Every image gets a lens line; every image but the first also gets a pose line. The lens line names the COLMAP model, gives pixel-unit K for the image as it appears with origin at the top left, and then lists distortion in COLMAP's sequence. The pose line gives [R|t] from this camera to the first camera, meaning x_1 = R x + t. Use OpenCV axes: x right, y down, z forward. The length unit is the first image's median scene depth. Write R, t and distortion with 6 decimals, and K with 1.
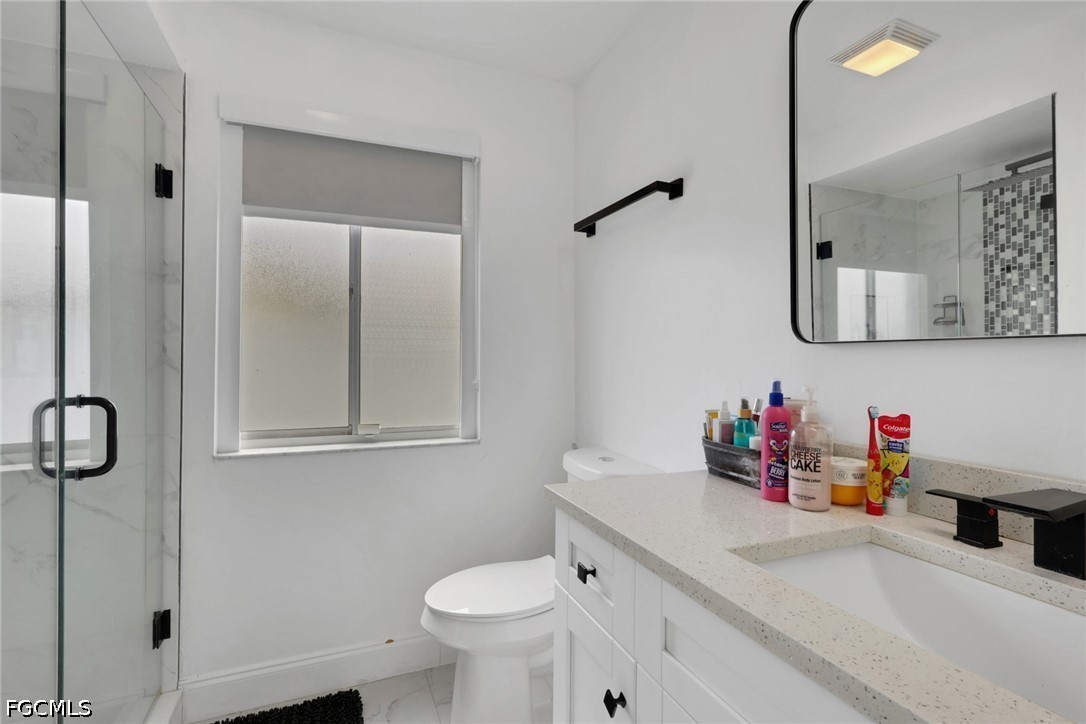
lens RADIAL K [[510.4, 0, 543.5], [0, 510.4, 356.0], [0, 0, 1]] dist [0.000169, 0.002505]
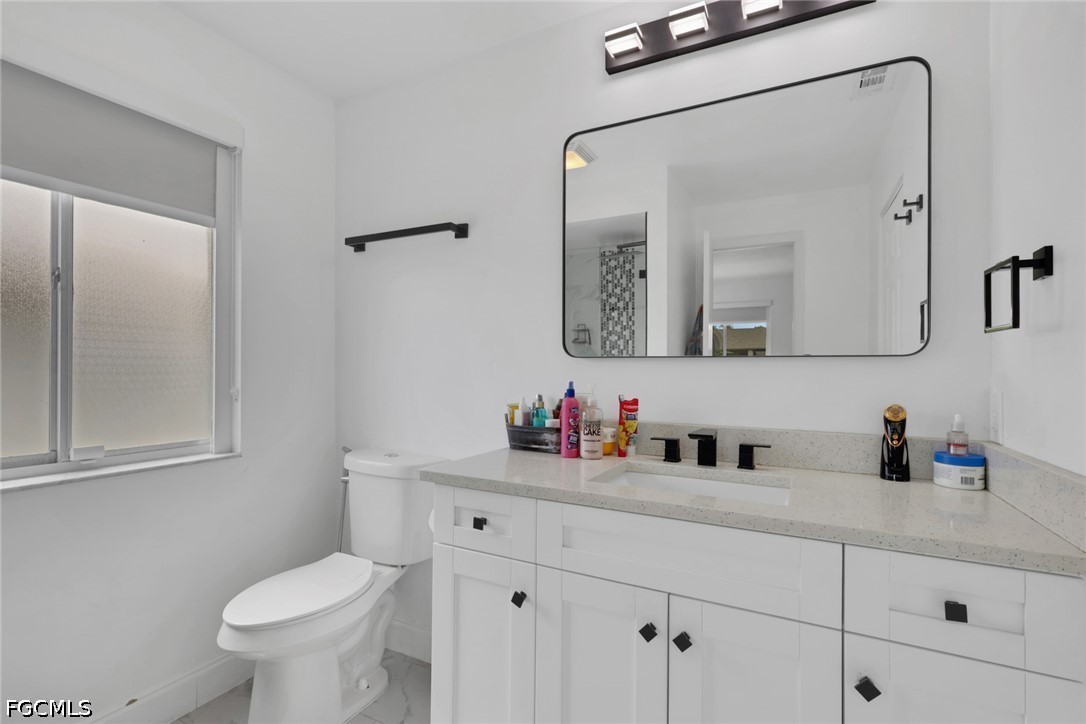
lens RADIAL K [[510.4, 0, 544.4], [0, 510.4, 366.8], [0, 0, 1]] dist [0.000169, 0.002505]
pose [[0.765275, 0.003474, 0.643694, -0.382566], [-0.007849, 0.999961, 0.003935, -0.000675], [-0.643656, -0.008063, 0.765273, -0.089217]]
